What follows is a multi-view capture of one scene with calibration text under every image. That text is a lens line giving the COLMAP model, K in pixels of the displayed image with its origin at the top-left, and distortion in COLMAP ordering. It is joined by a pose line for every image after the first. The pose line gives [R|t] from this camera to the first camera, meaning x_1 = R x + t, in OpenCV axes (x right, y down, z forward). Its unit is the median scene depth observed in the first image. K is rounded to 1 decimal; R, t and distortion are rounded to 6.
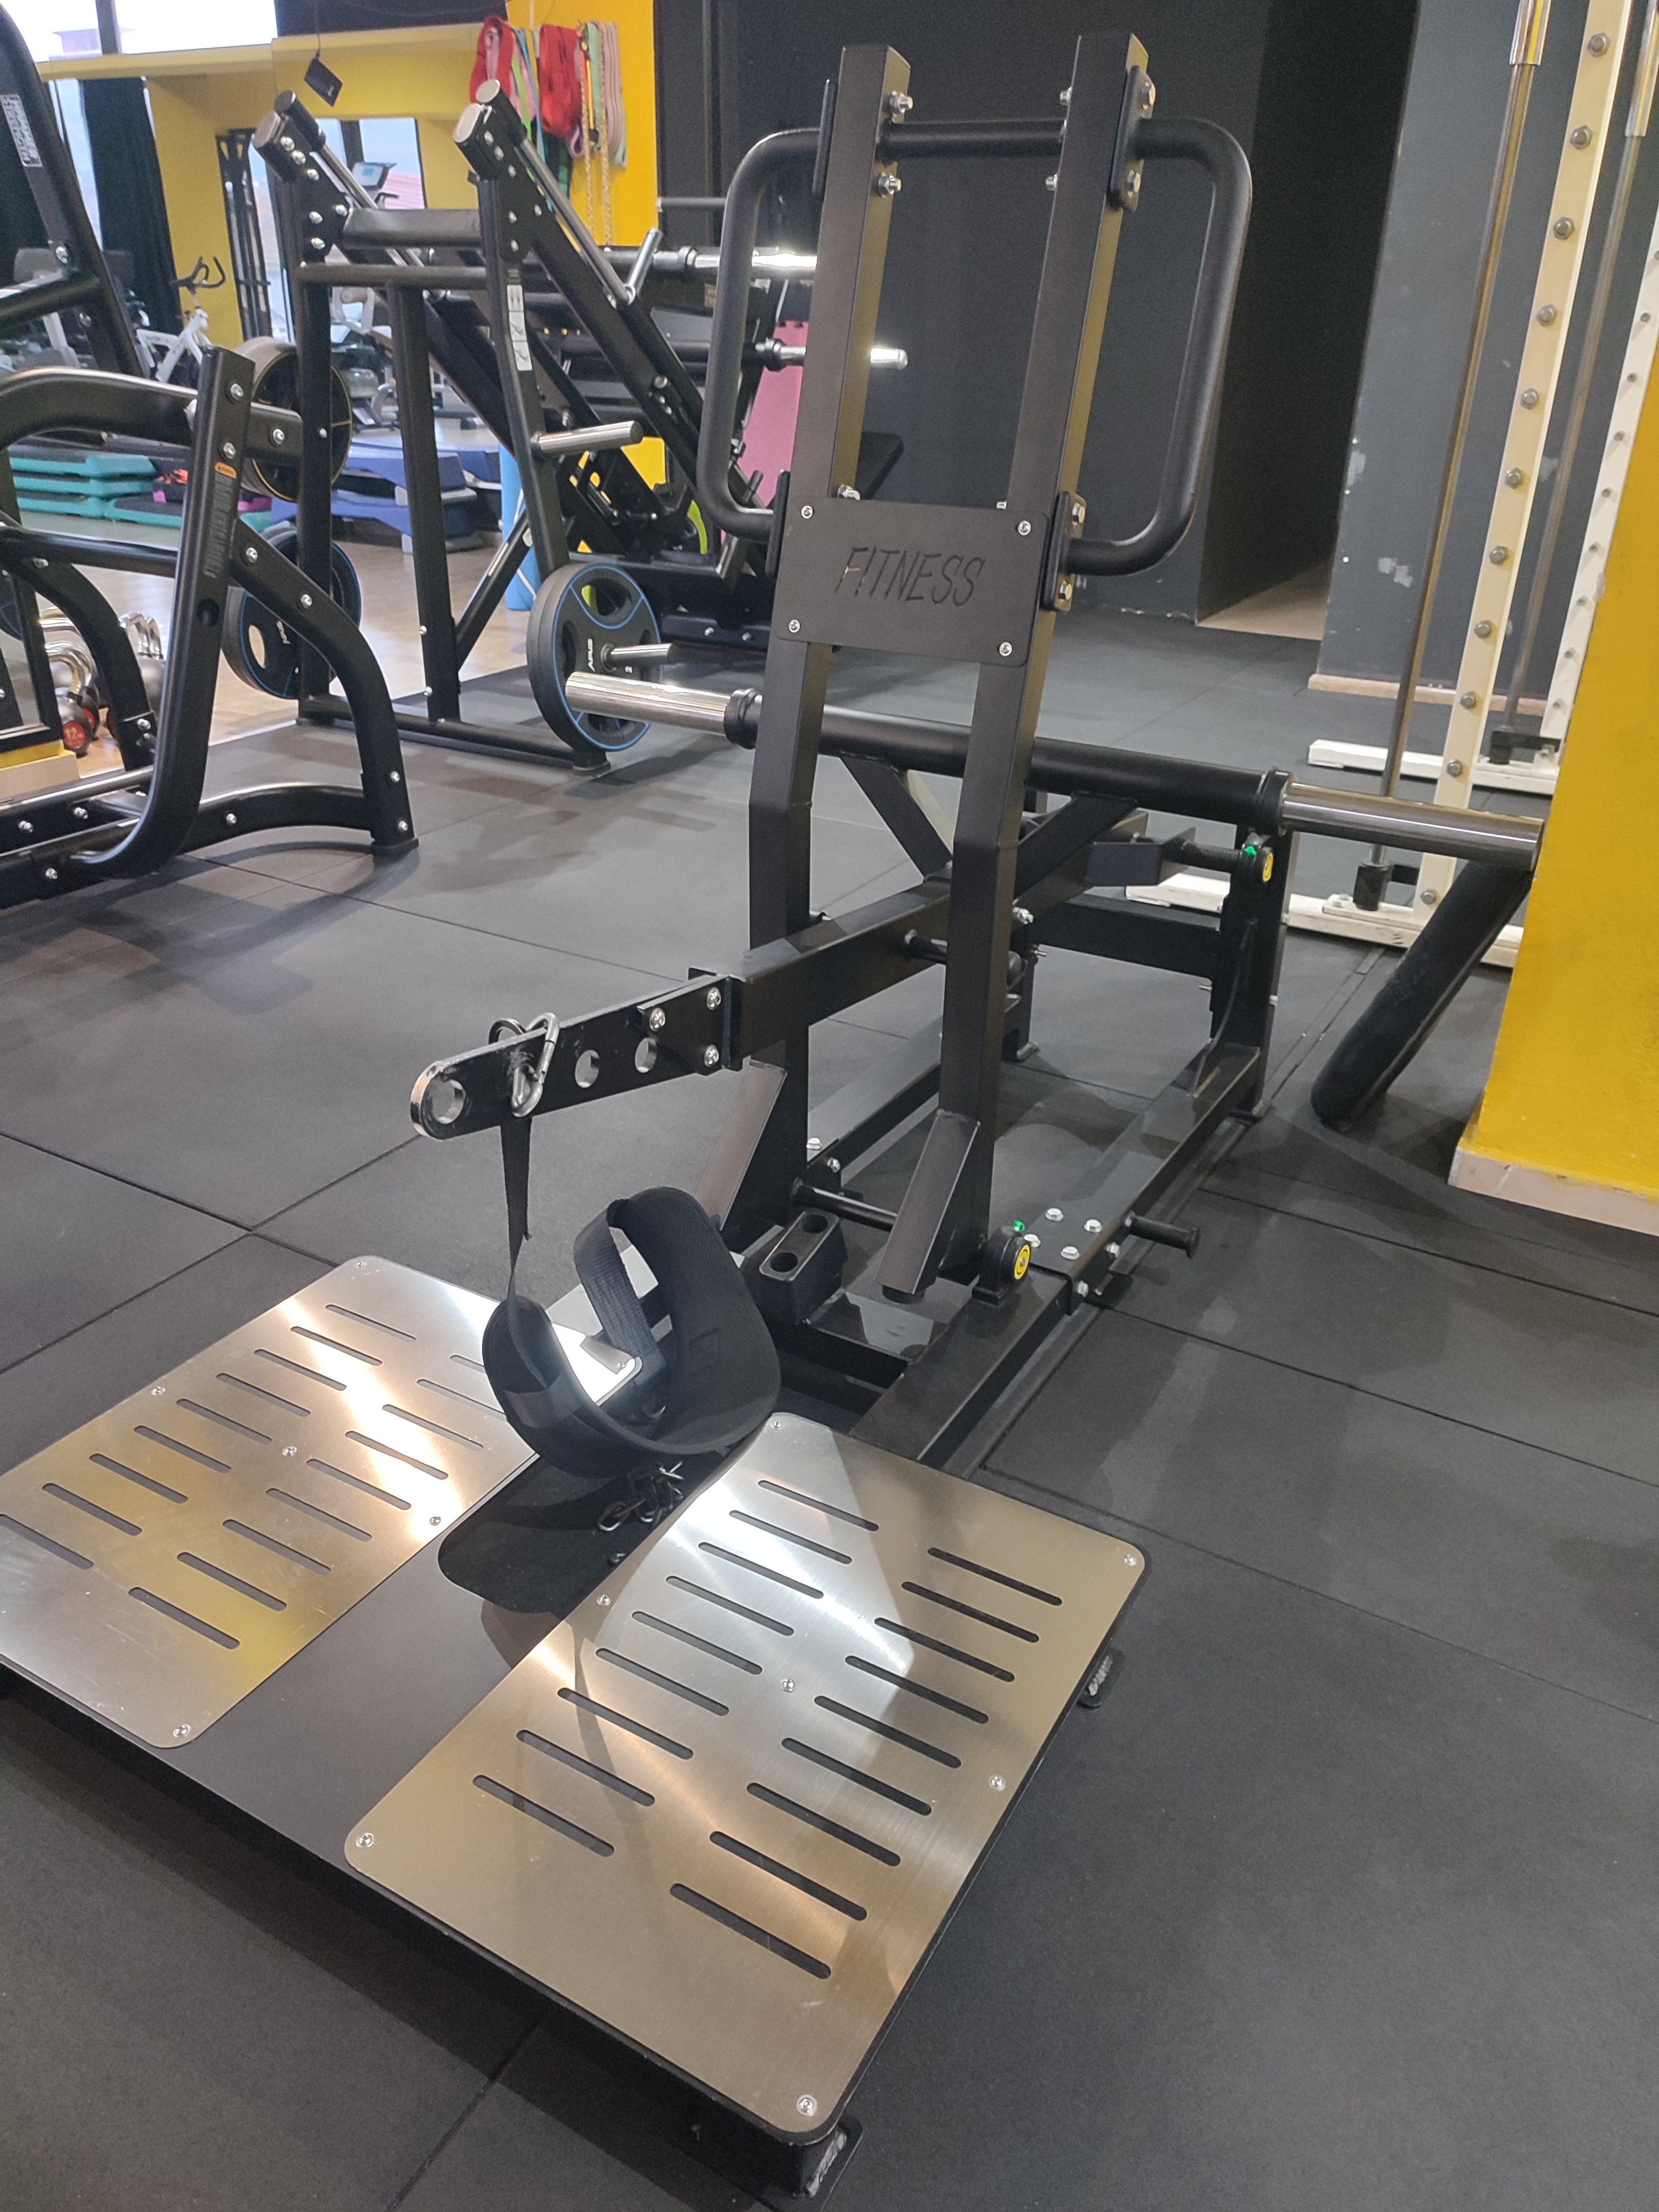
lens RADIAL K [[1621.6, 0, 824.3], [0, 1621.6, 1104.6], [0, 0, 1]] dist [0.019402, 0.002587]
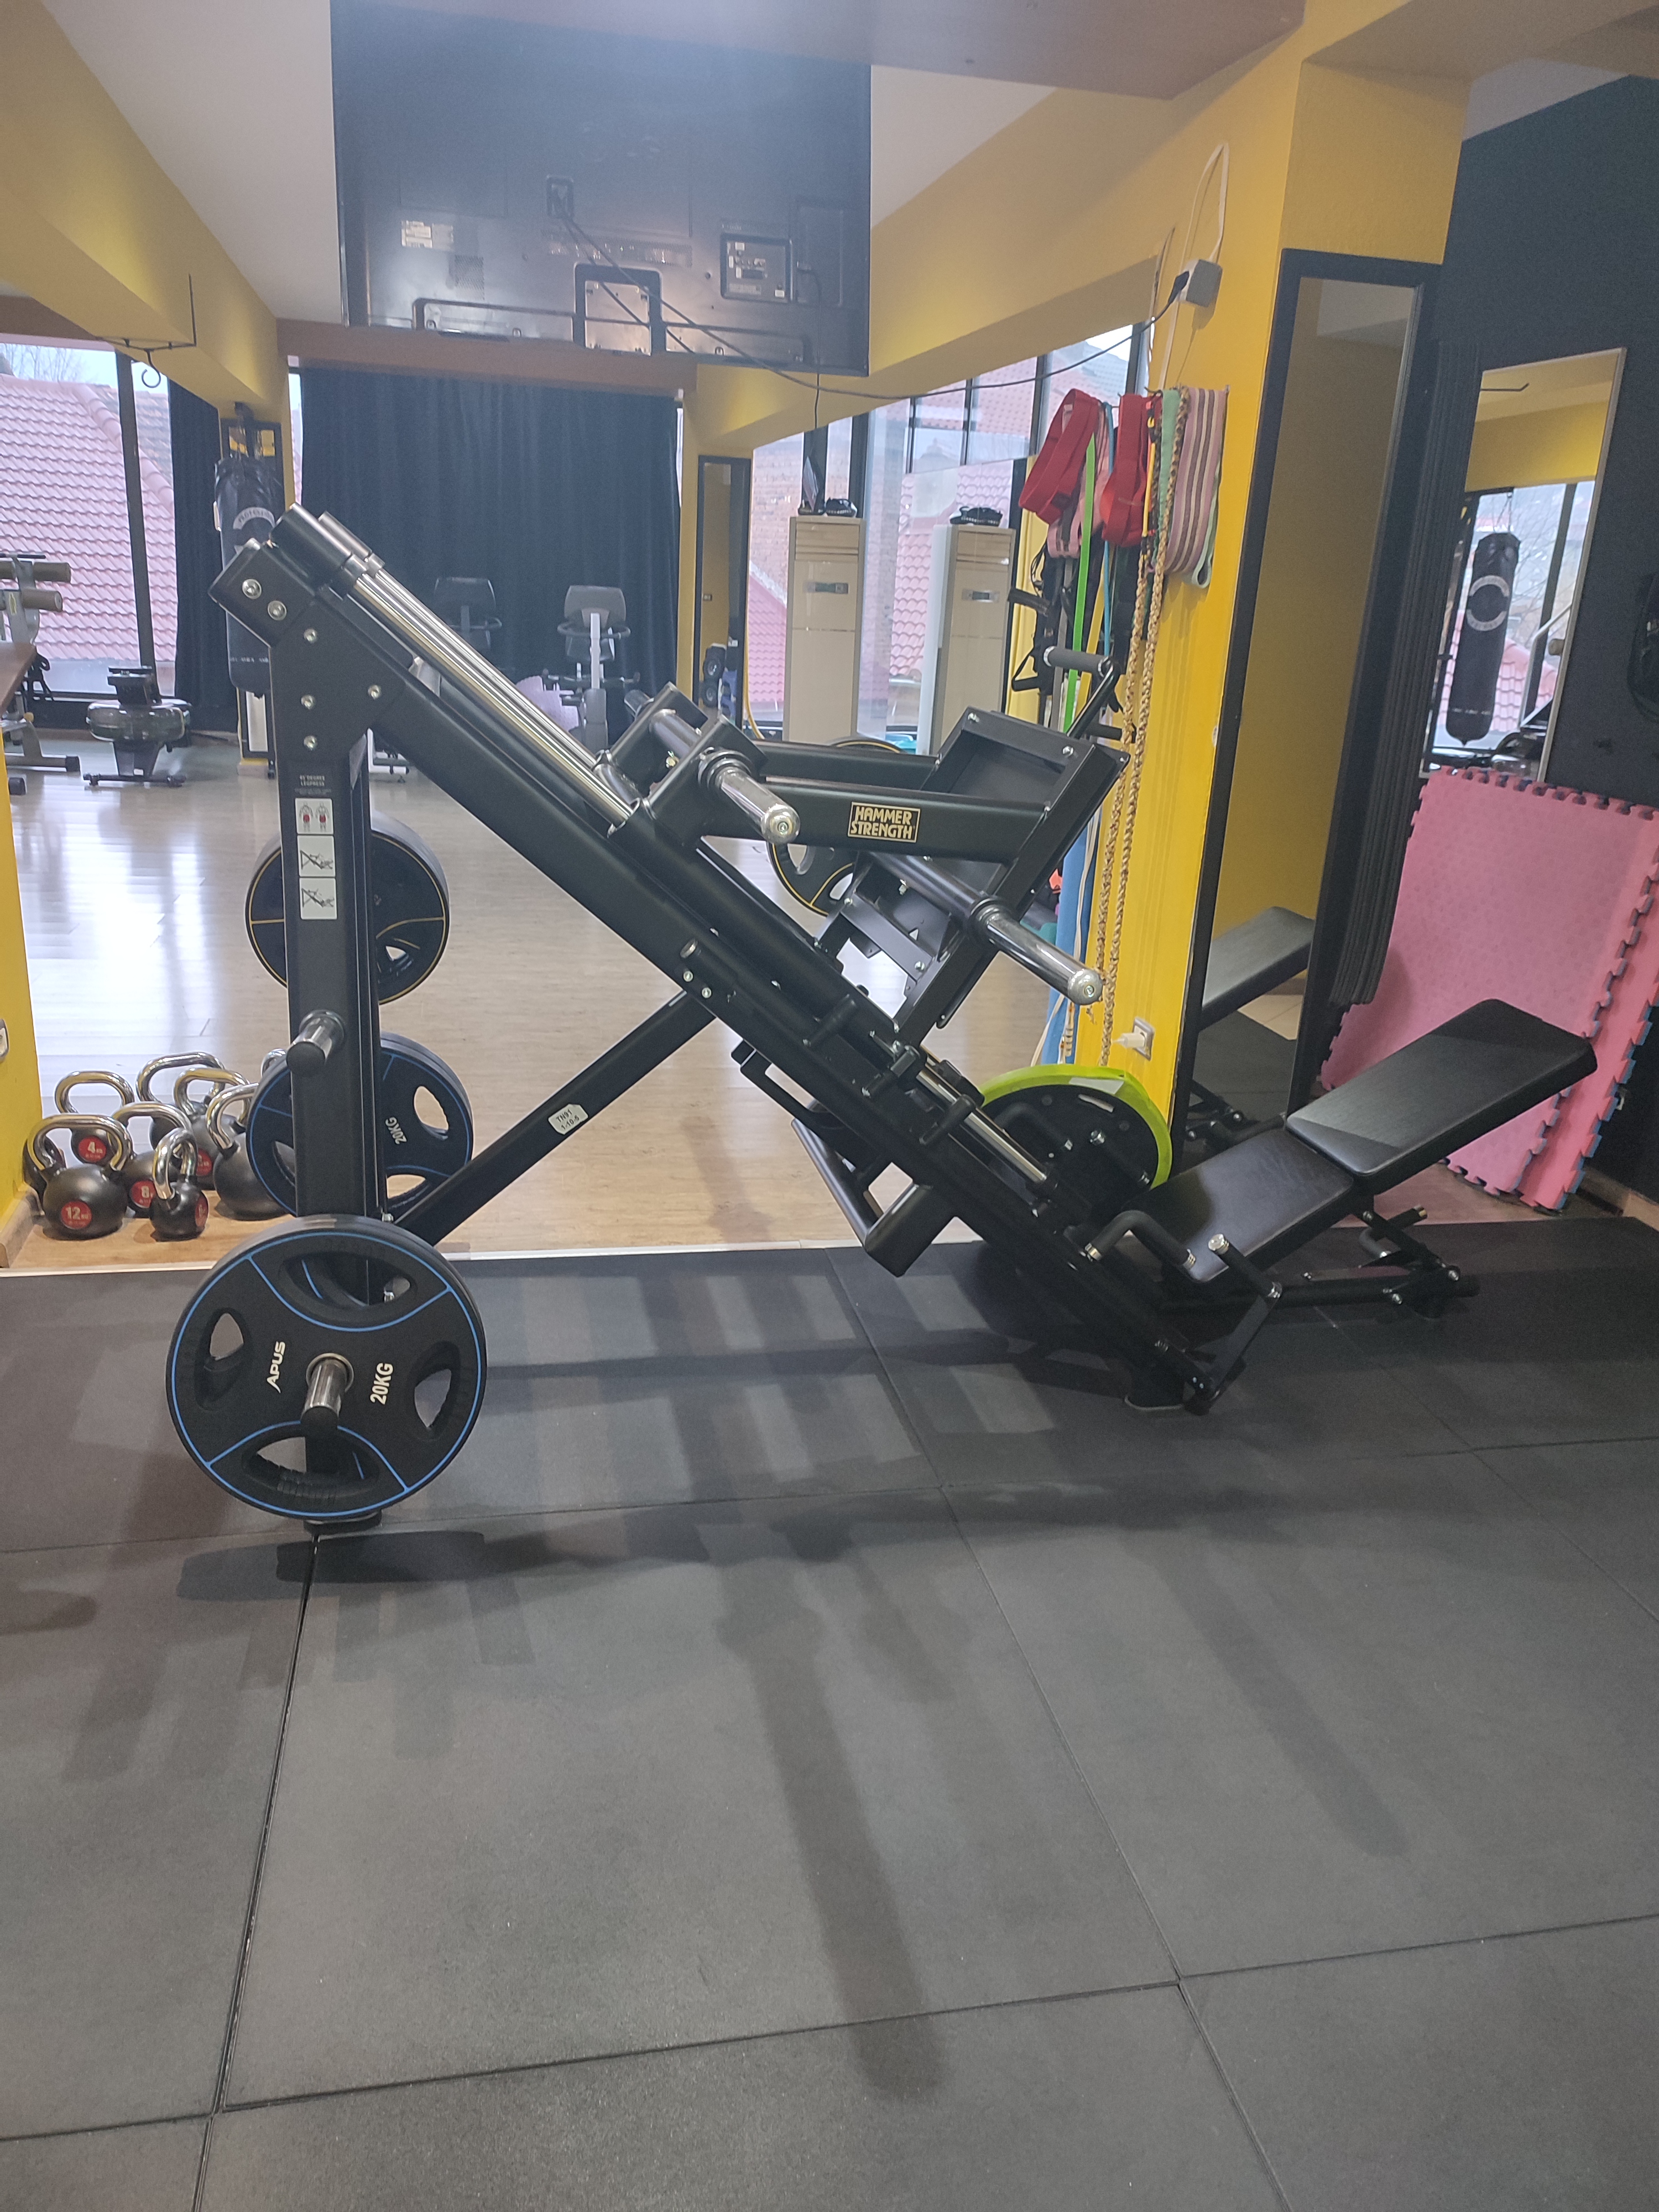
lens RADIAL K [[1621.6, 0, 822.5], [0, 1621.6, 1106.8], [0, 0, 1]] dist [0.019402, 0.002587]
pose [[0.665171, 0.251822, -0.702946, 0.388503], [-0.367746, 0.929807, -0.014892, -0.431496], [0.649854, 0.268412, 0.711087, 0.678566]]
